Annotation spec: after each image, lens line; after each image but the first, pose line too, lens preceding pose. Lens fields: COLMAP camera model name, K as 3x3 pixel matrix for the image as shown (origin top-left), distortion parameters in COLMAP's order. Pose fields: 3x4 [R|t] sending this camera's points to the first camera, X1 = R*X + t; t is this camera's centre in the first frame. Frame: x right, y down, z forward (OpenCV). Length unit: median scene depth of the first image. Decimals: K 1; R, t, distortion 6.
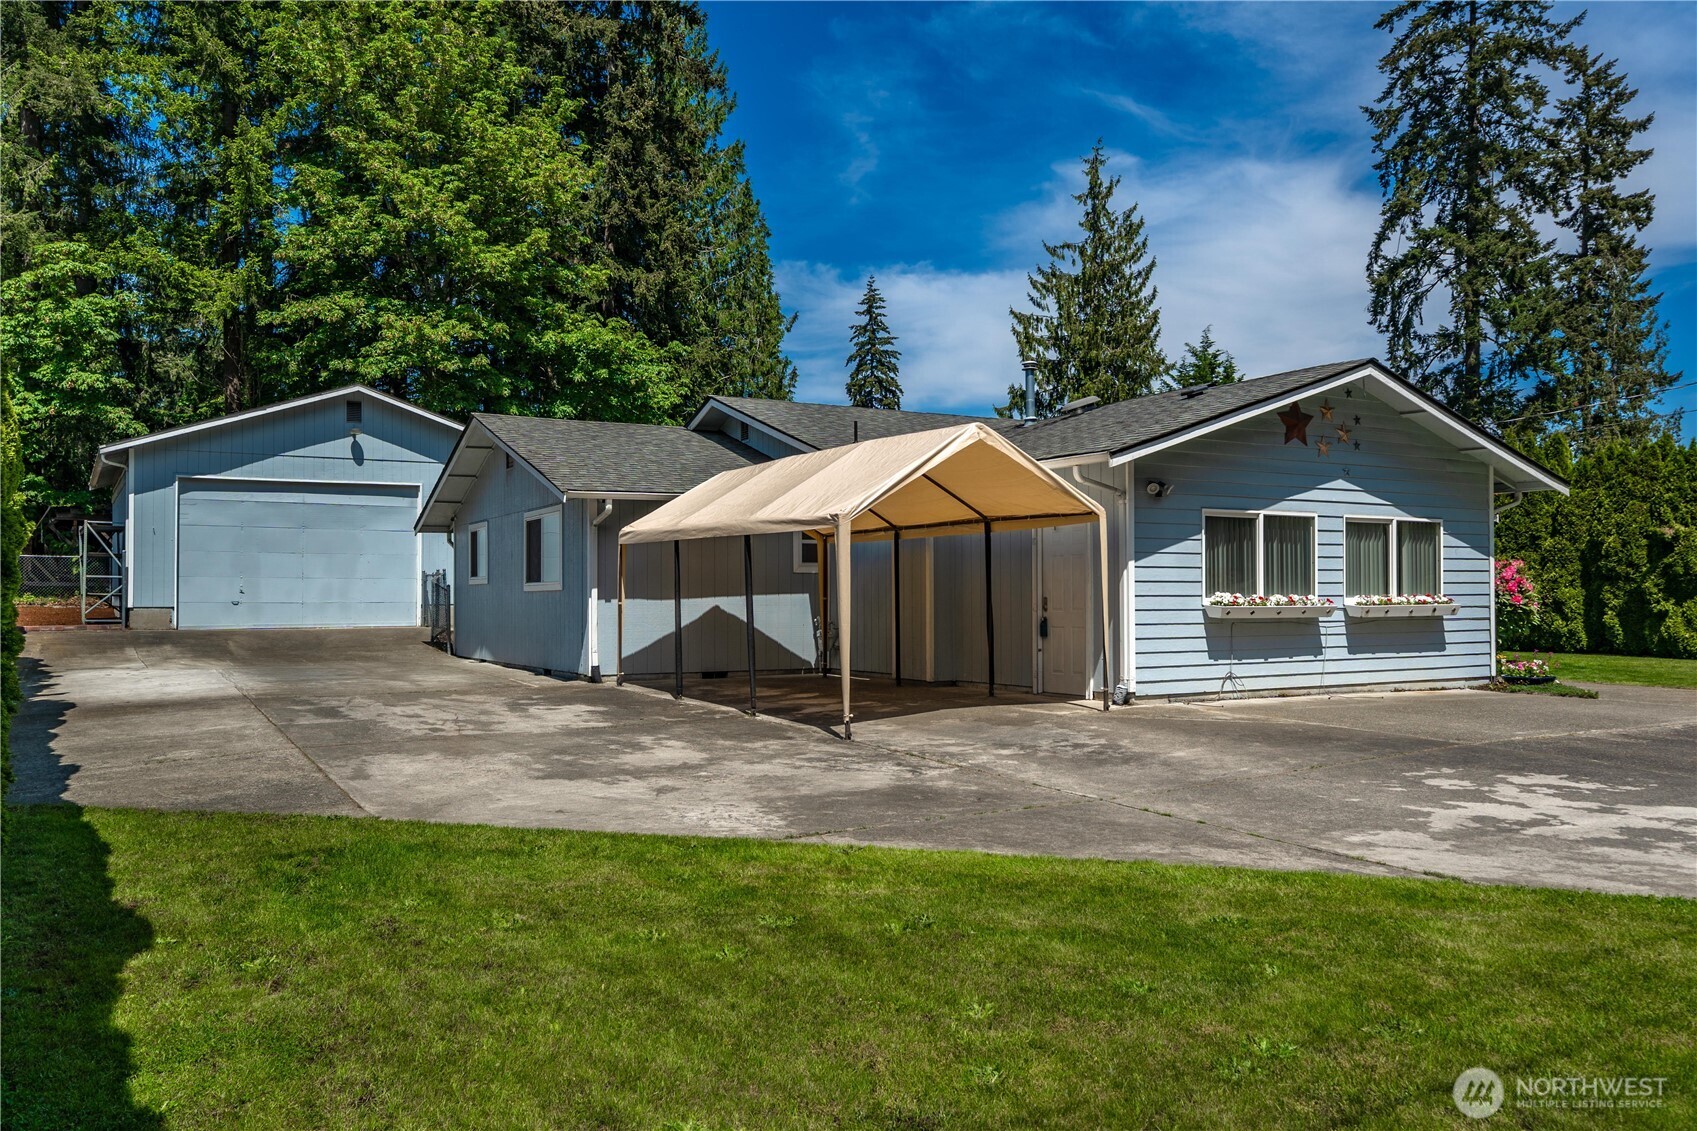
lens RADIAL K [[1311.1, 0, 813.1], [0, 1311.1, 563.6], [0, 0, 1]] dist [0.005203, 0.004079]
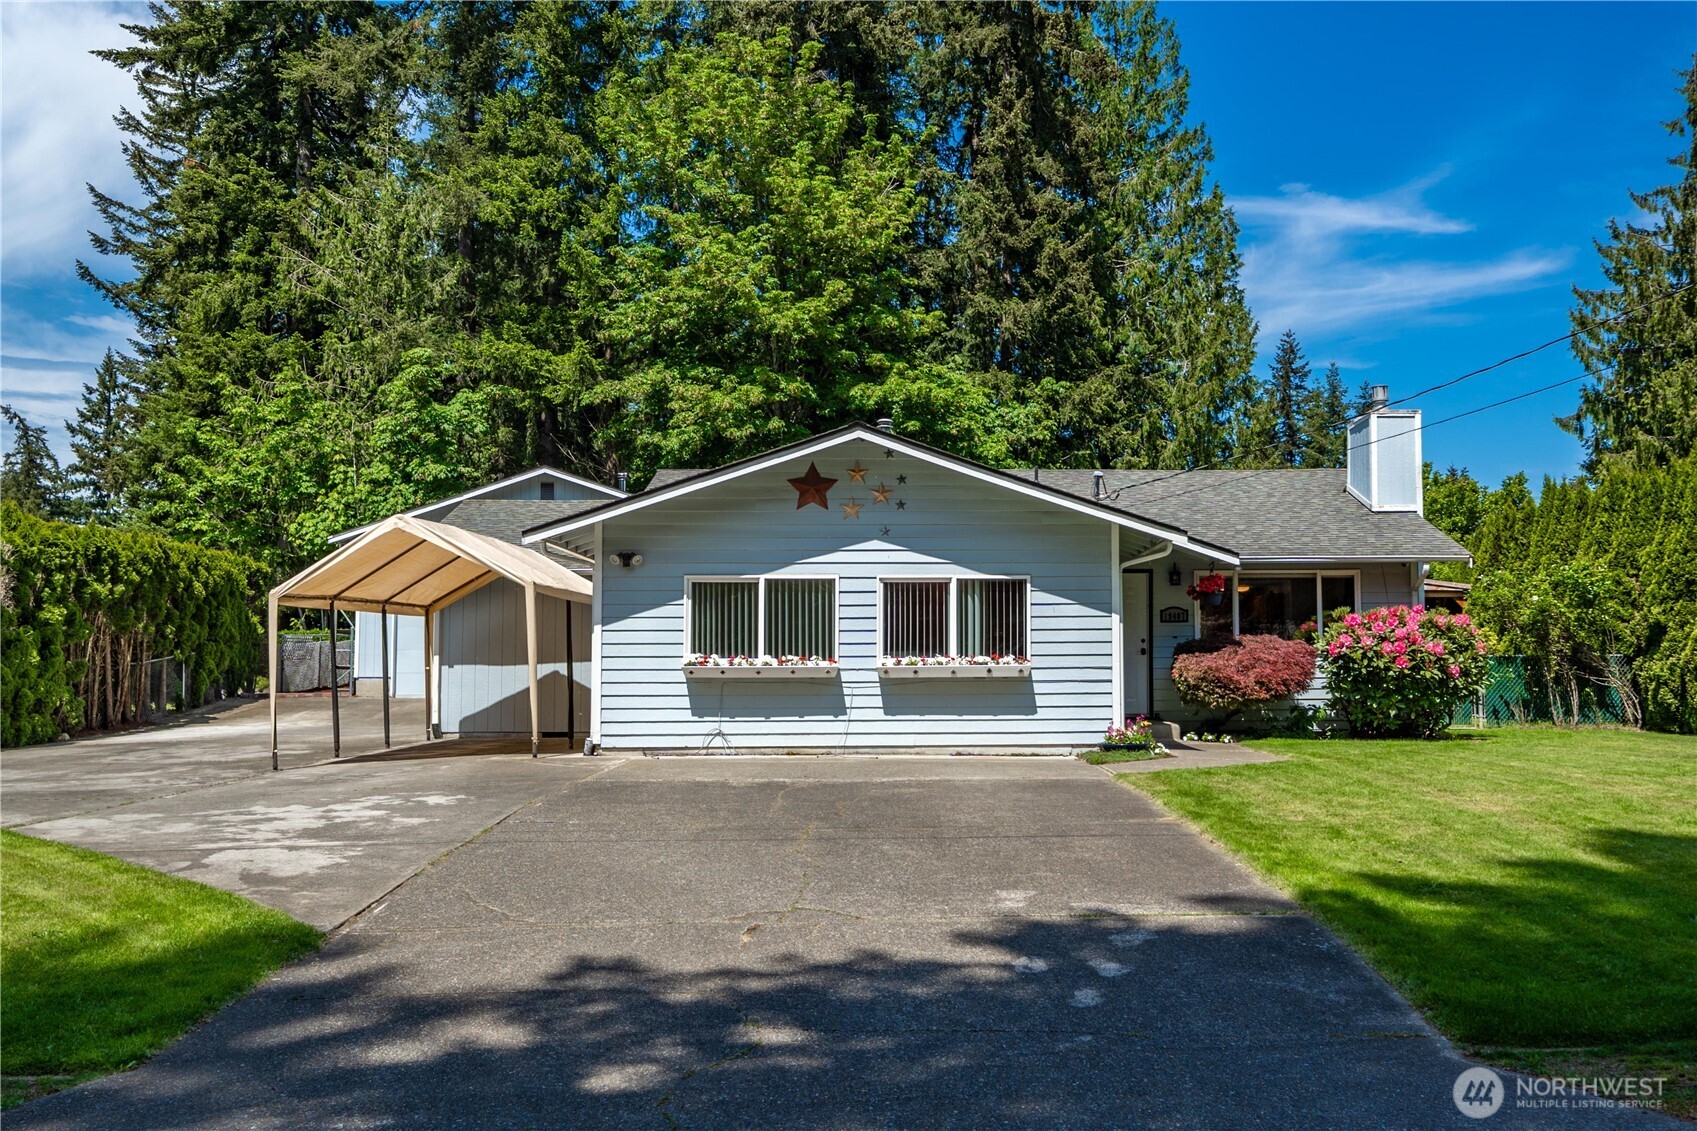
lens RADIAL K [[1710.8, 0, 906.7], [0, 1710.8, 534.5], [0, 0, 1]] dist [0.004314, 0.000865]
pose [[0.881987, -0.040487, -0.469532, 1.035453], [0.013222, 0.998037, -0.061222, 0.011787], [0.471089, 0.047788, 0.880790, -0.141893]]
